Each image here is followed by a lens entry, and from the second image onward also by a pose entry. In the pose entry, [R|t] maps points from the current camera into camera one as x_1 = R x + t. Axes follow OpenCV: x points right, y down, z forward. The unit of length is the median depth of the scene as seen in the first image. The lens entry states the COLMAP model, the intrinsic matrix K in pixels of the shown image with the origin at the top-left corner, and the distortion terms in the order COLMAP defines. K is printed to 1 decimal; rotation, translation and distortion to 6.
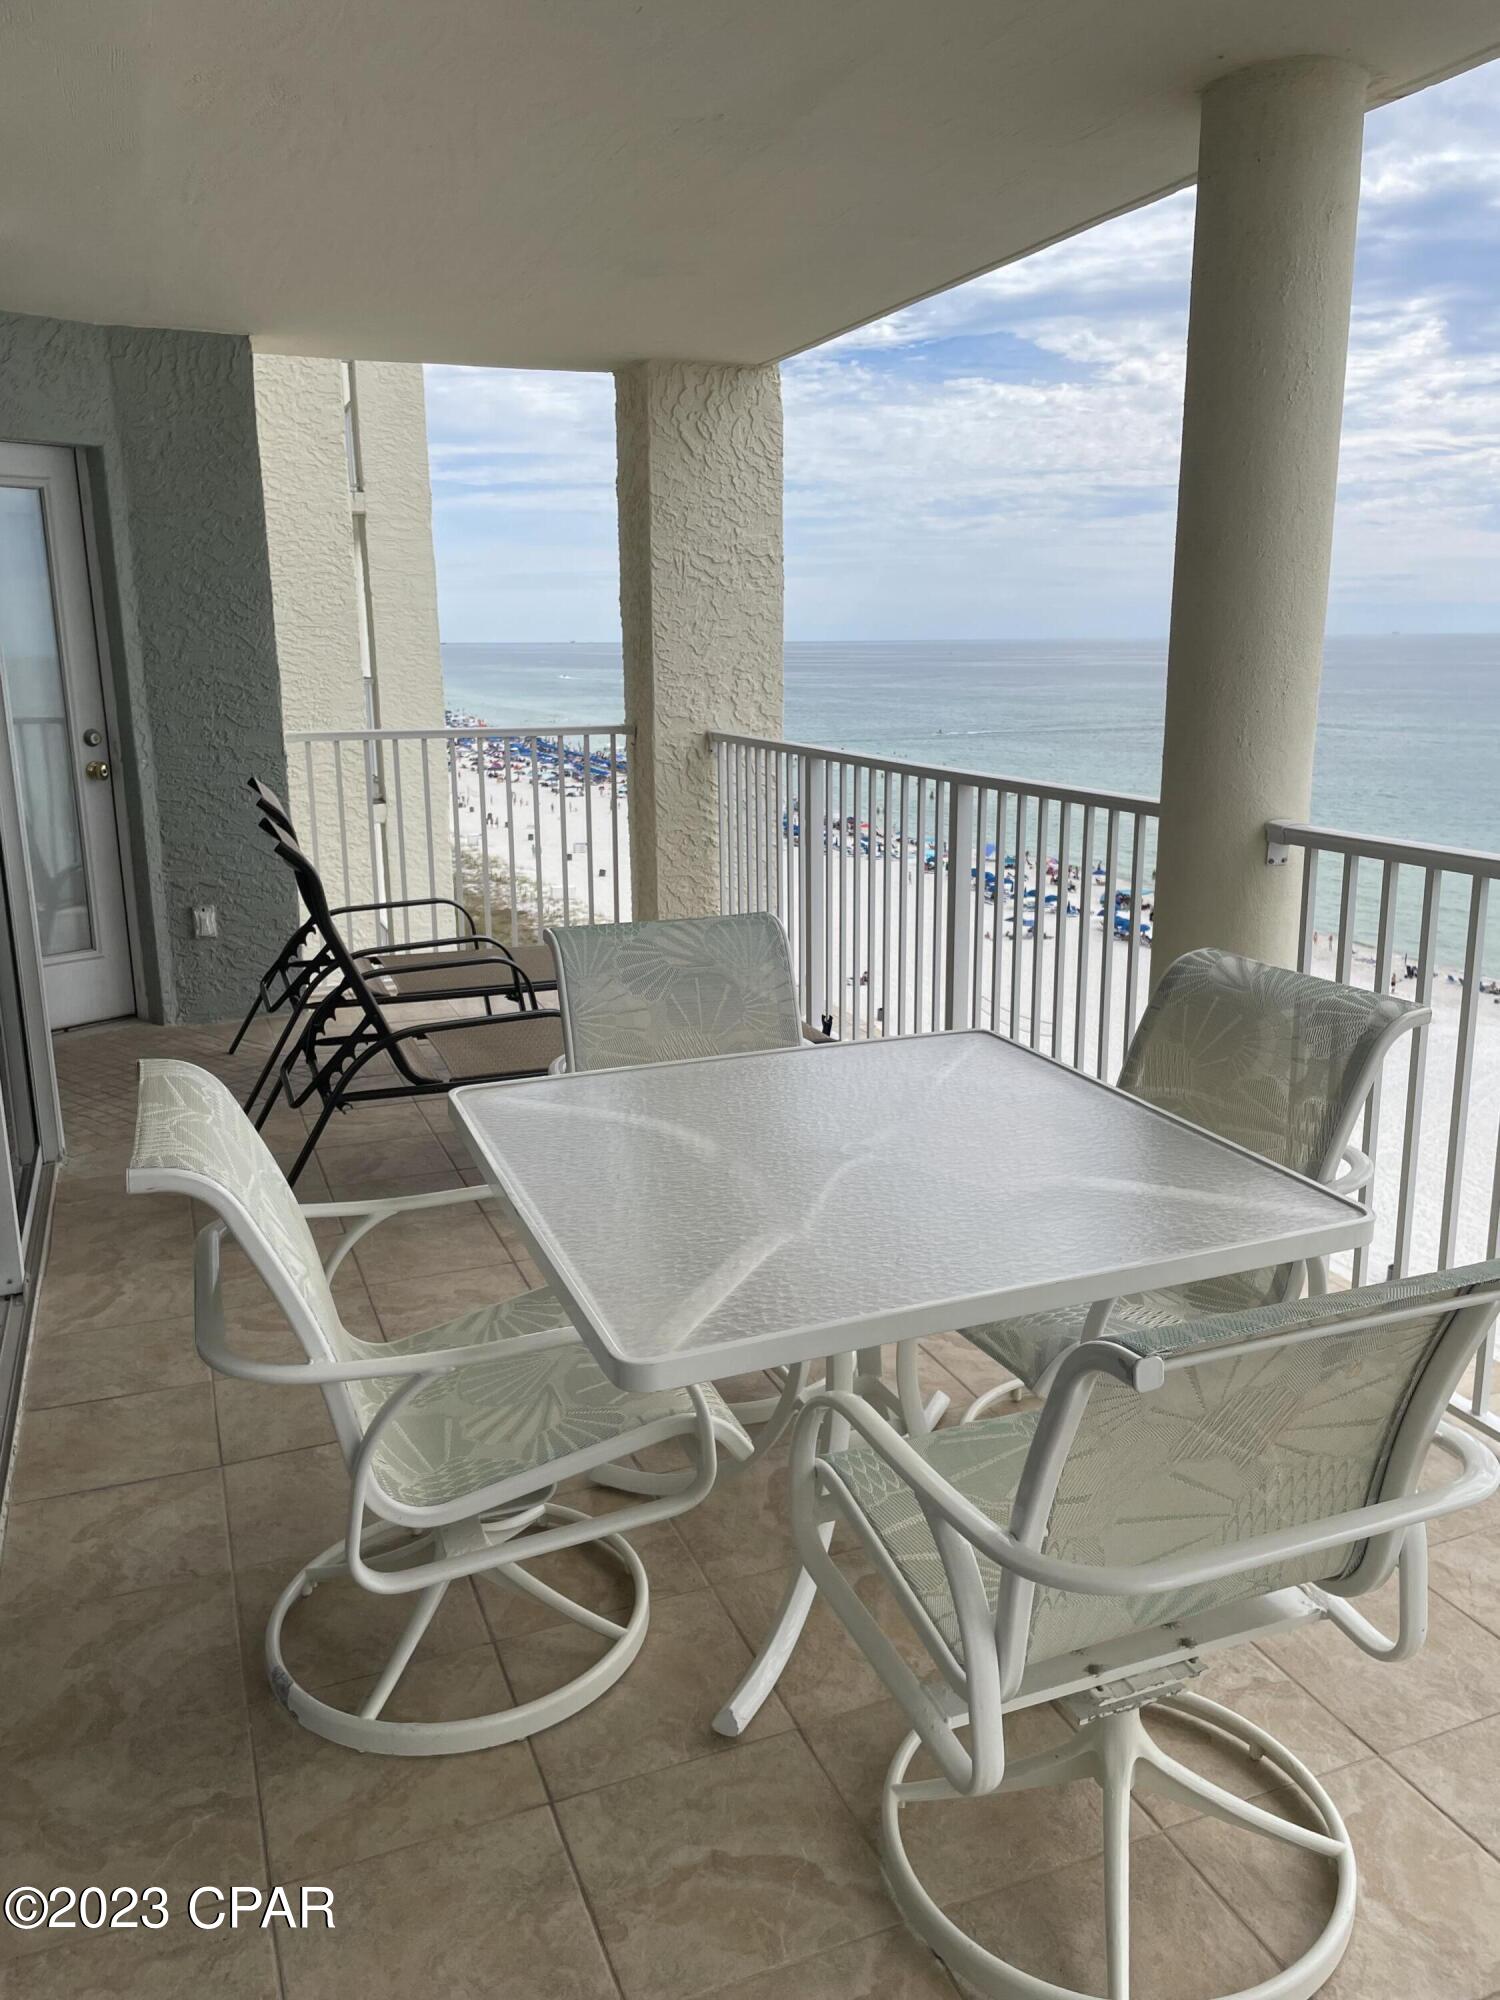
lens RADIAL K [[1522.8, 0, 751.2], [0, 1522.8, 1002.7], [0, 0, 1]] dist [0.079620, -0.099786]
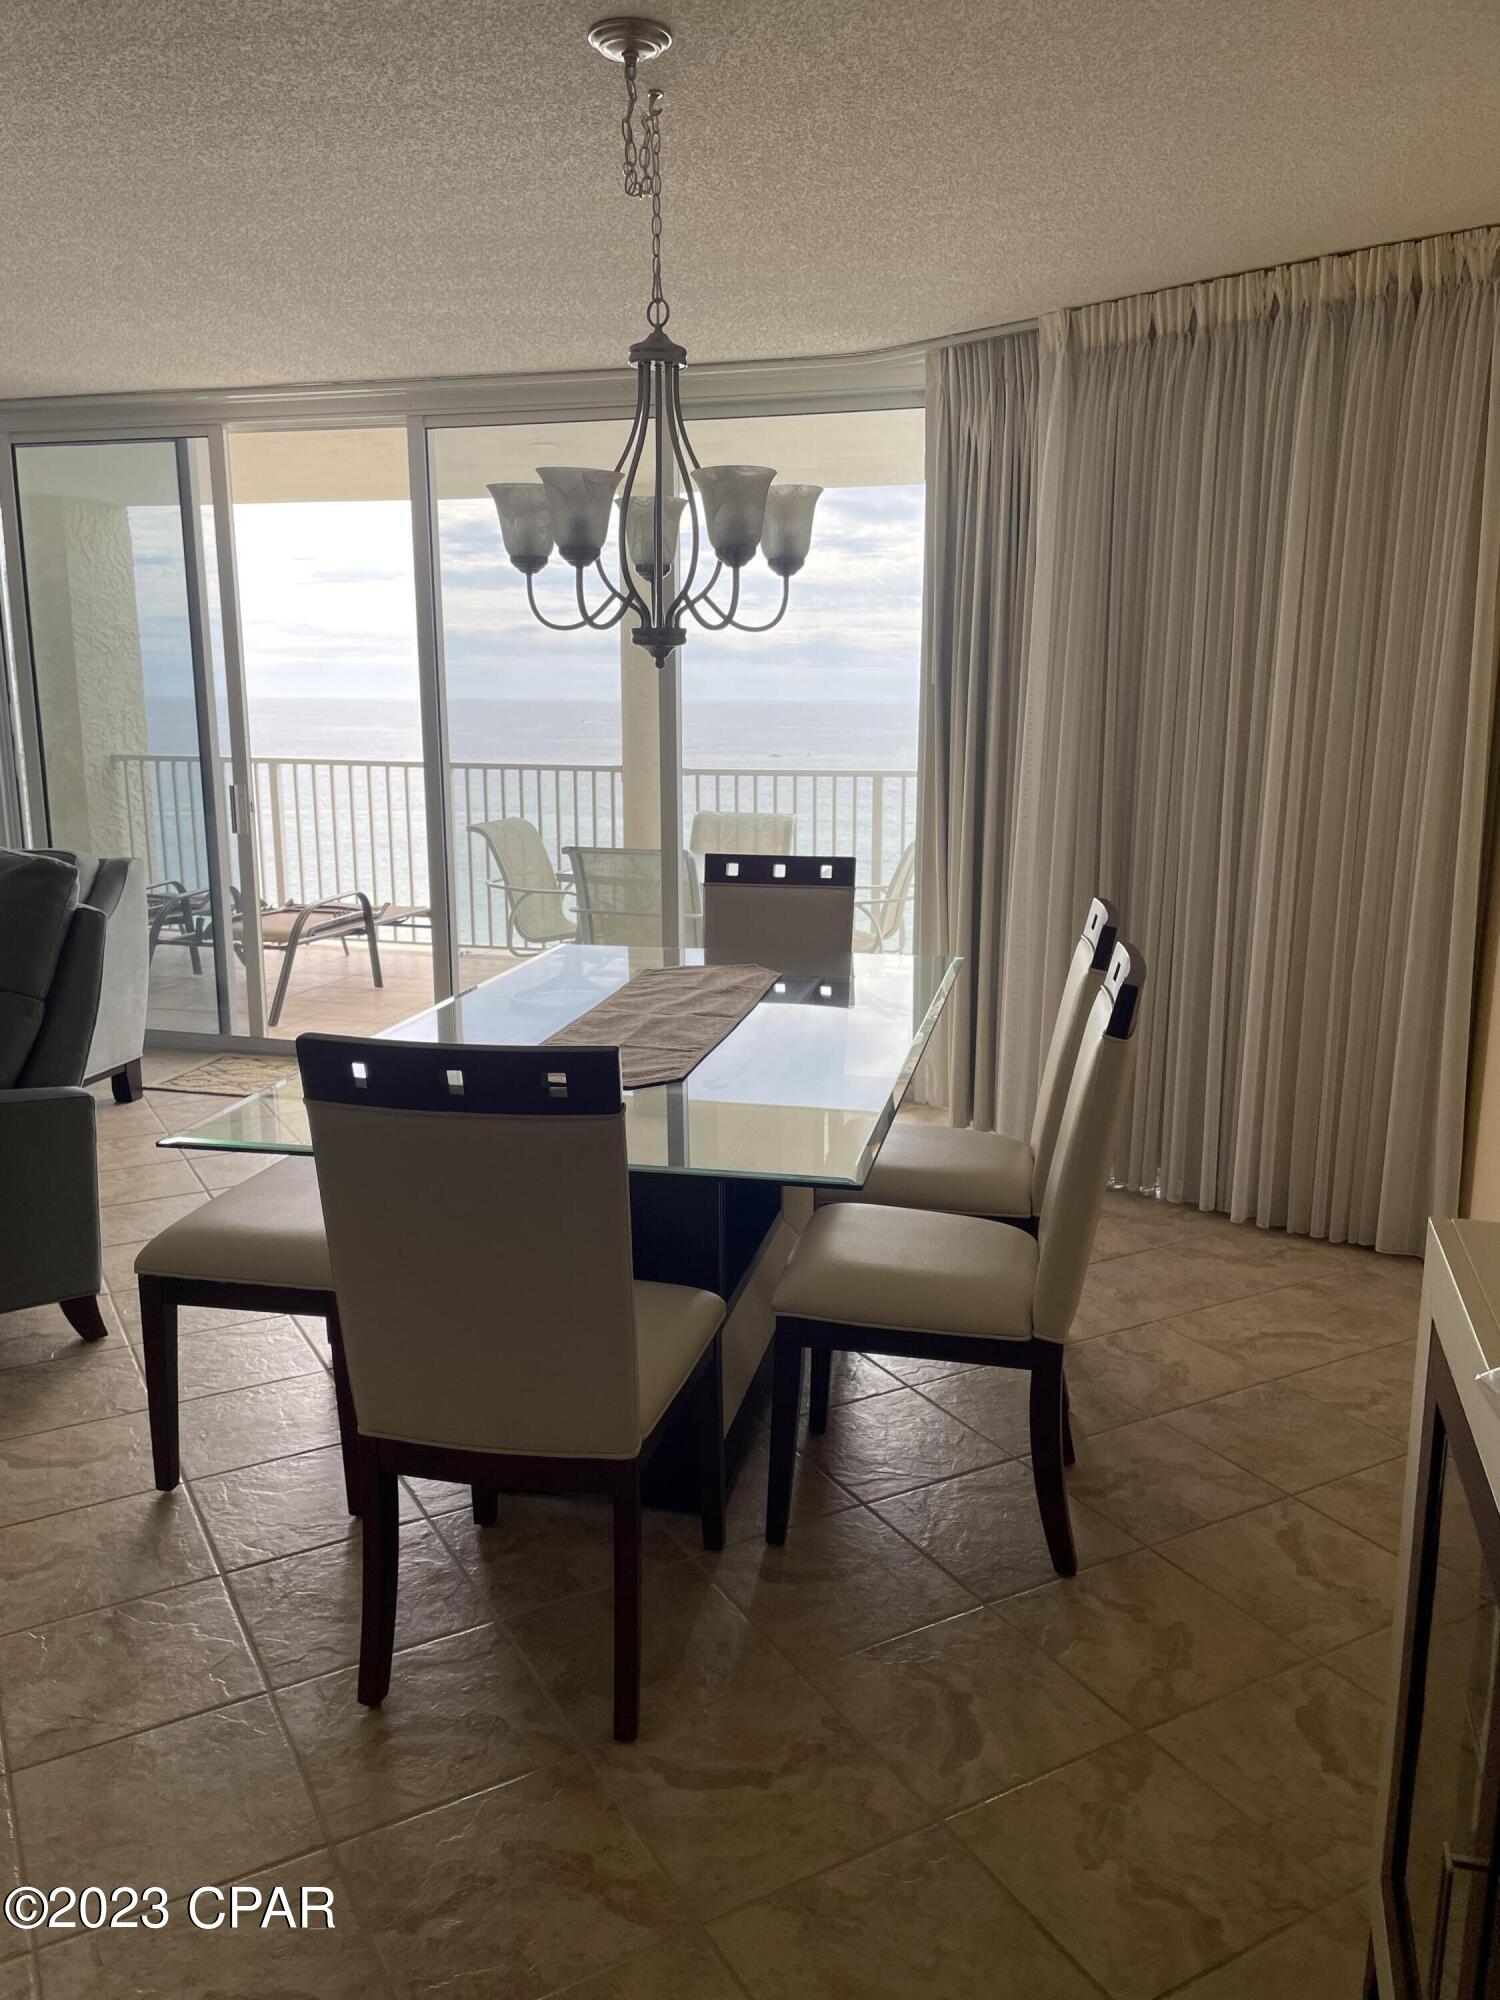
lens RADIAL K [[1524.0, 0, 760.1], [0, 1524.0, 1000.0], [0, 0, 1]] dist [0.010630, 0.001857]
pose [[0.591532, -0.139234, 0.794168, -0.836571], [0.169761, 0.984405, 0.046141, 0.083408], [-0.788207, 0.107525, 0.605944, -0.305178]]
